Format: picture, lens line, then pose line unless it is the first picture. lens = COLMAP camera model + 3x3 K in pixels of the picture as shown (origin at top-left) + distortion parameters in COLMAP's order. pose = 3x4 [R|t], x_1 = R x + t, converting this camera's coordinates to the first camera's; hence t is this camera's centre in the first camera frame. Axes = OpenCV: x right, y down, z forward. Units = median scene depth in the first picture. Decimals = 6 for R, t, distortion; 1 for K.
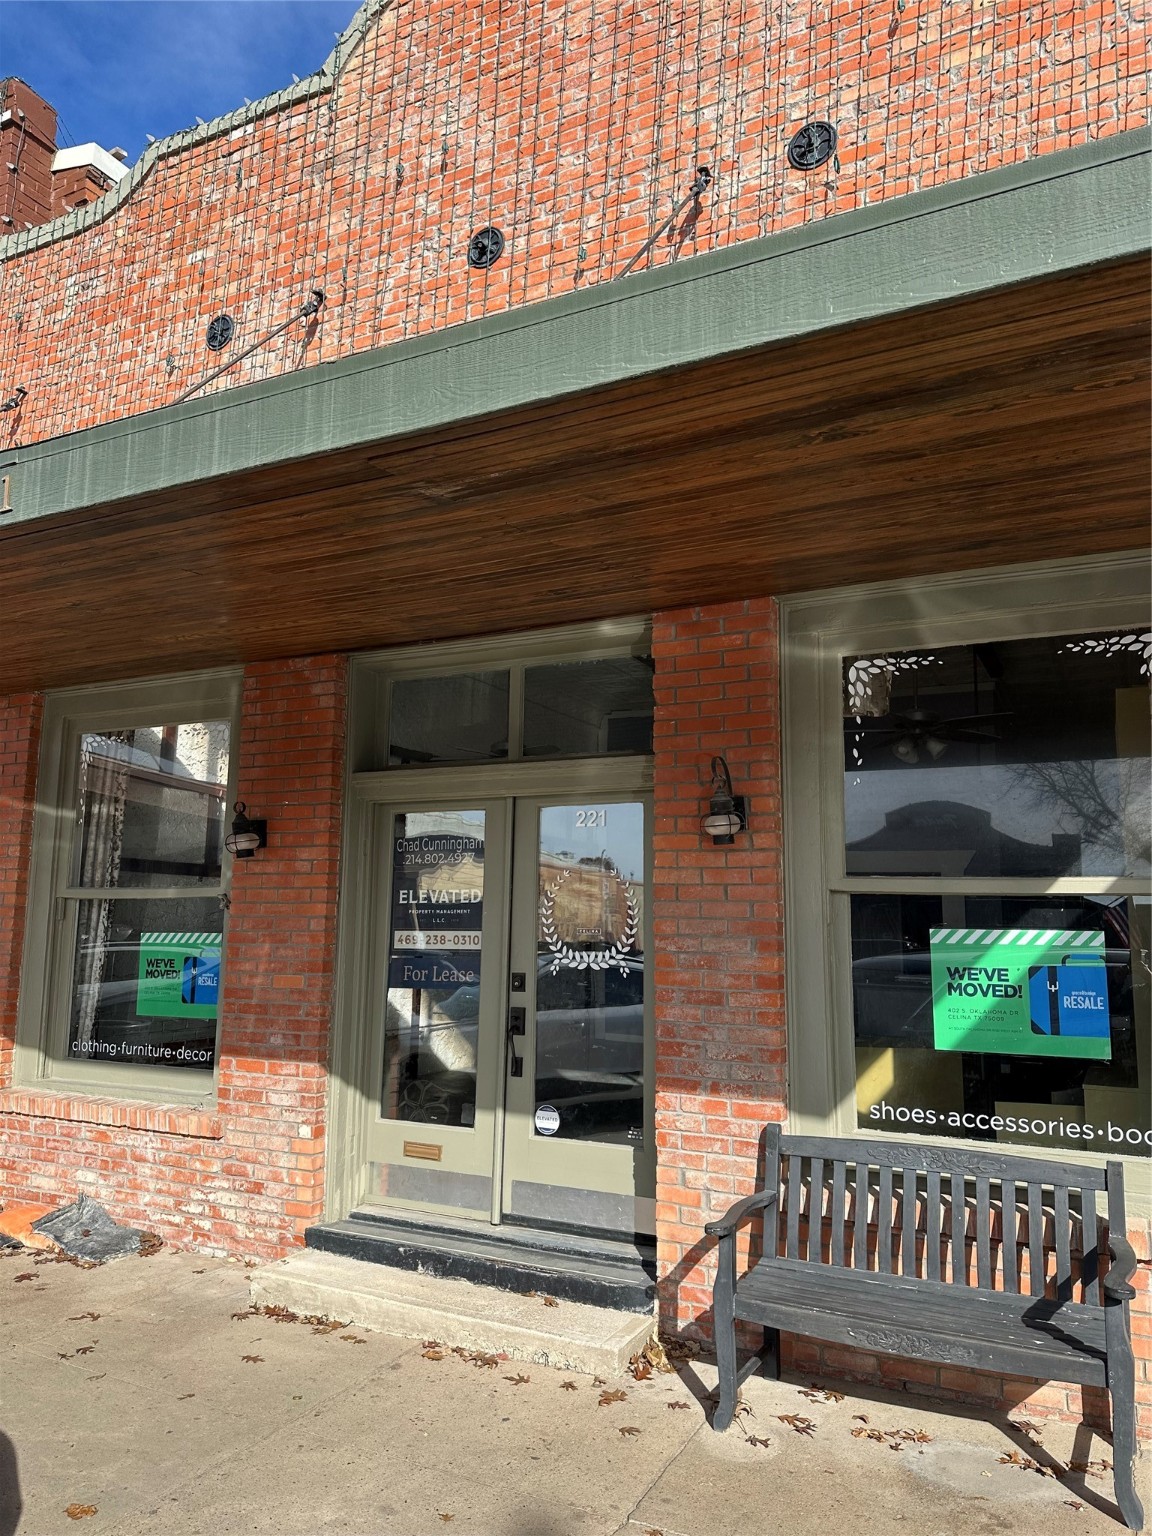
lens RADIAL K [[1088.2, 0, 583.1], [0, 1088.2, 772.3], [0, 0, 1]] dist [0.096790, -0.146020]
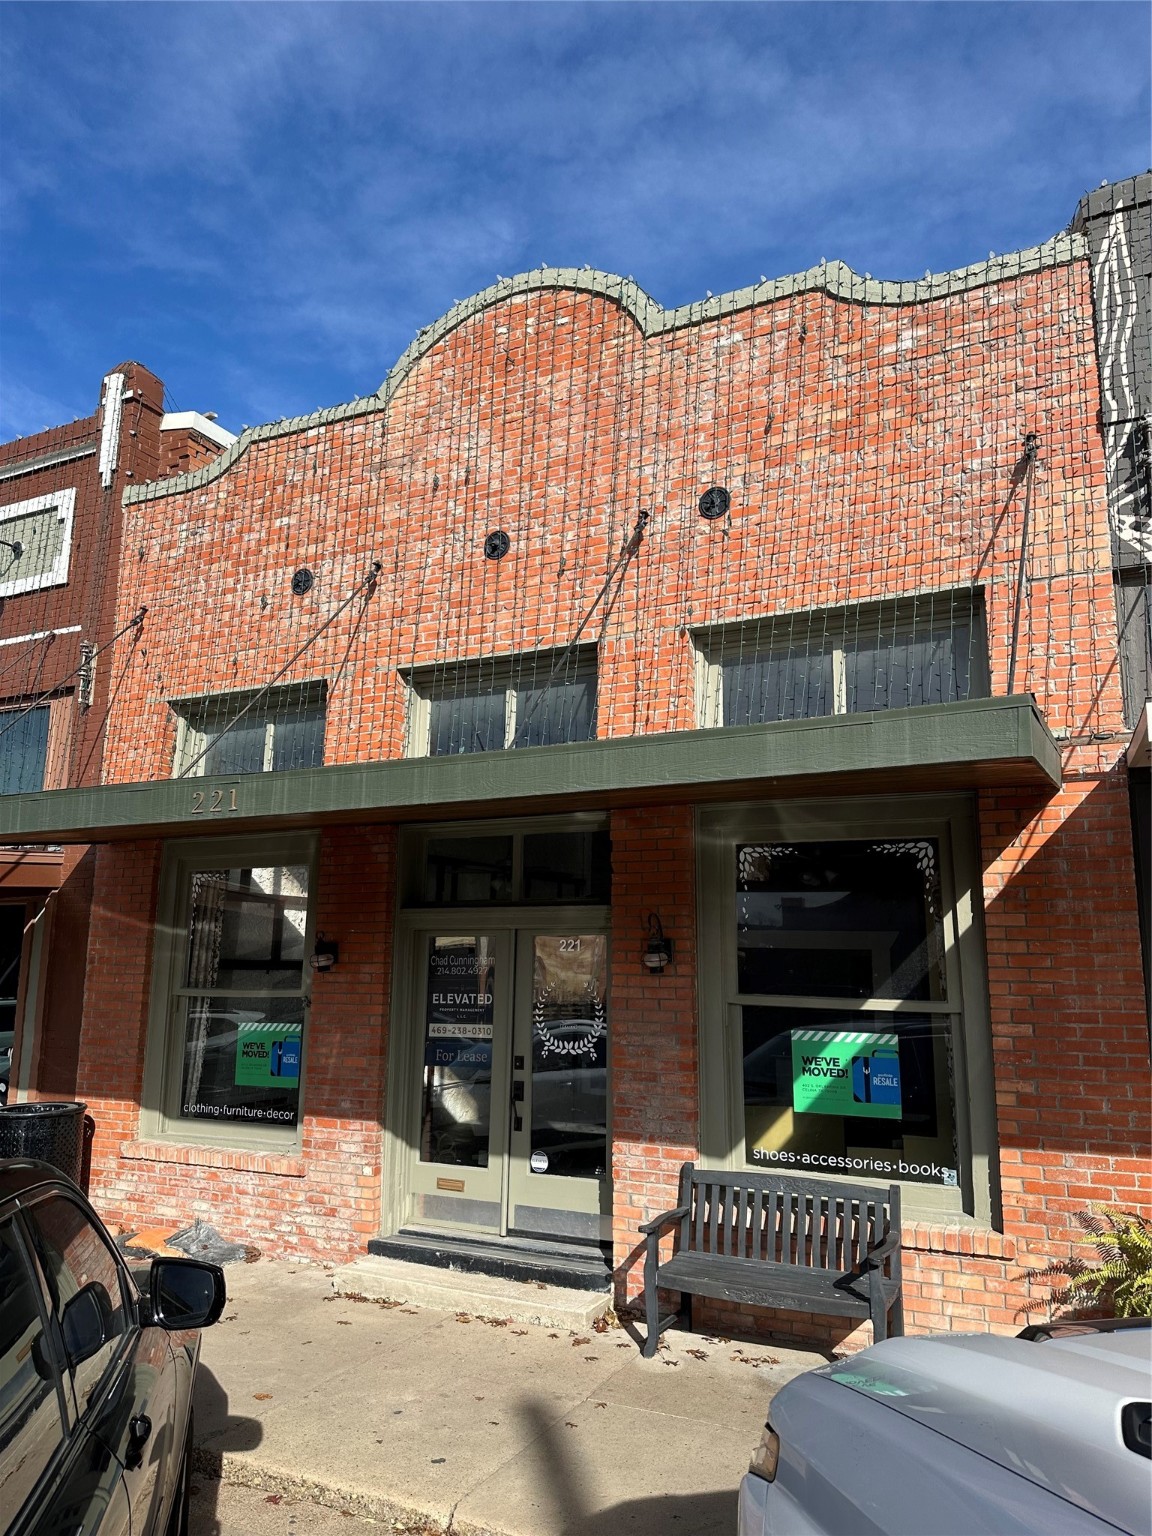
lens RADIAL K [[1051.9, 0, 583.2], [0, 1051.9, 776.0], [0, 0, 1]] dist [0.141720, -0.265476]
pose [[0.999967, -0.002320, 0.007828, 0.014626], [0.002668, 0.998993, -0.044776, -0.122711], [-0.007716, 0.044796, 0.998966, -0.411898]]
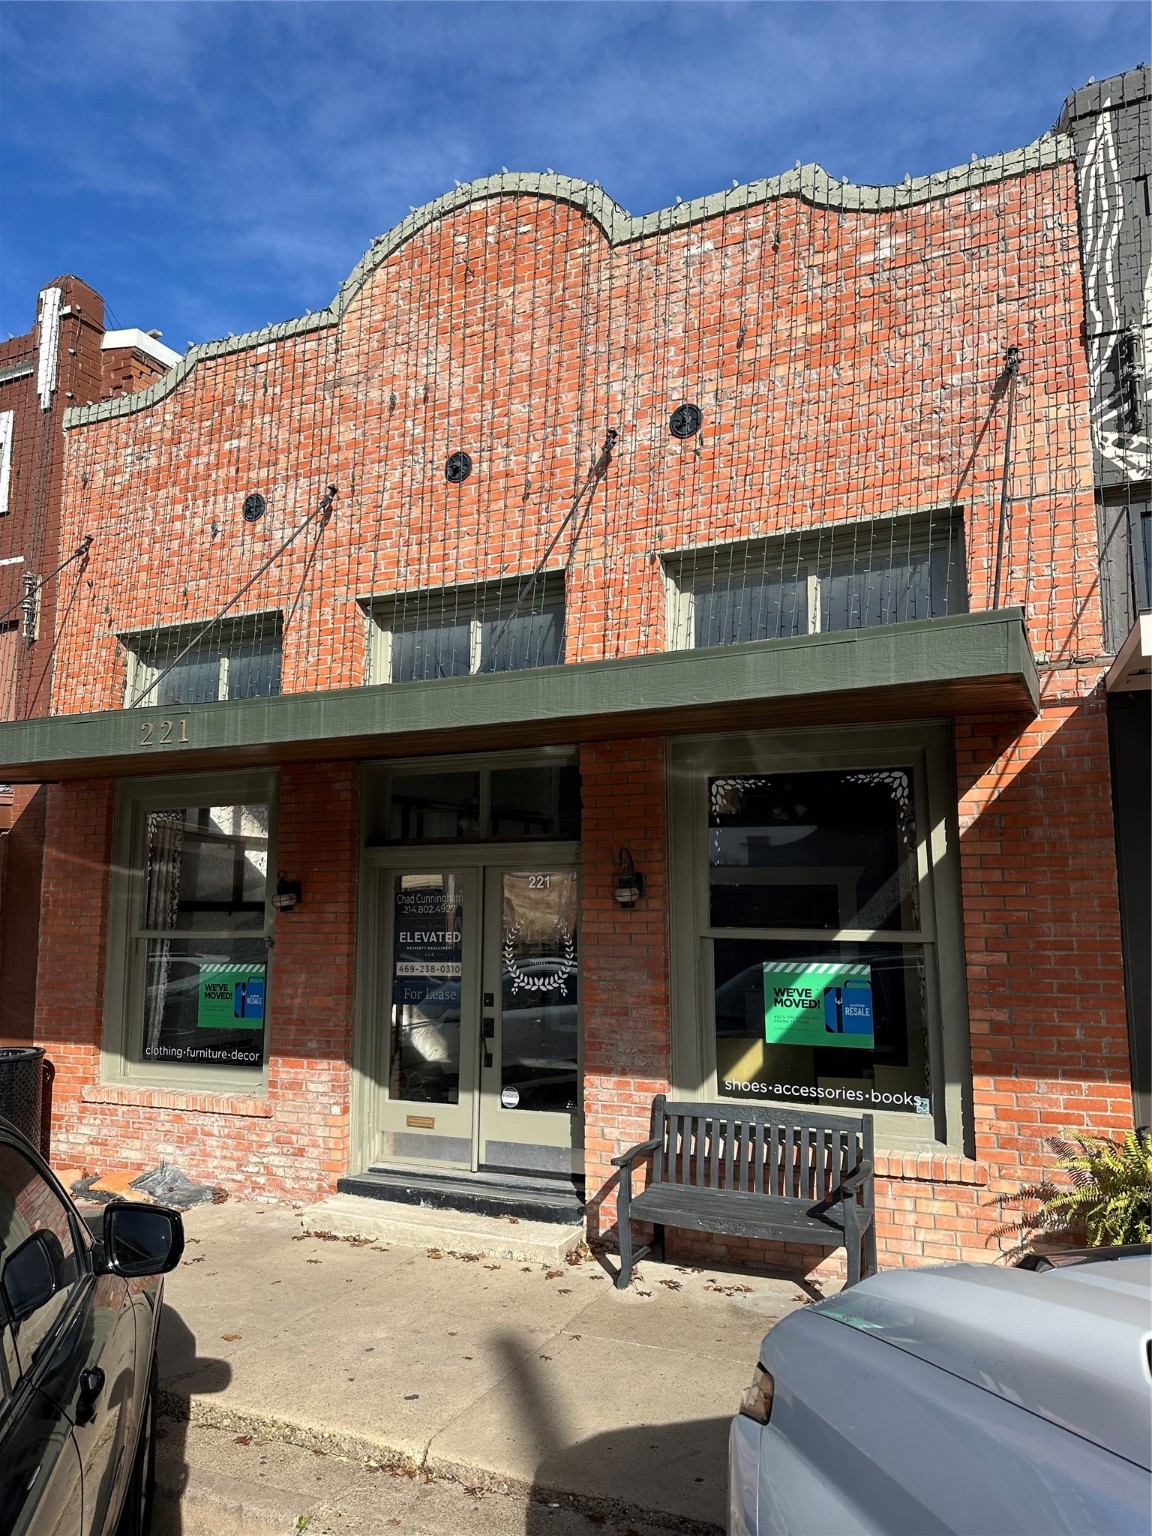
lens RADIAL K [[1051.9, 0, 583.2], [0, 1051.9, 776.0], [0, 0, 1]] dist [0.141720, -0.265476]
pose [[0.999141, -0.011297, 0.039870, 0.011494], [0.010933, 0.999897, 0.009340, -0.110572], [-0.039971, -0.008896, 0.999161, -0.375251]]
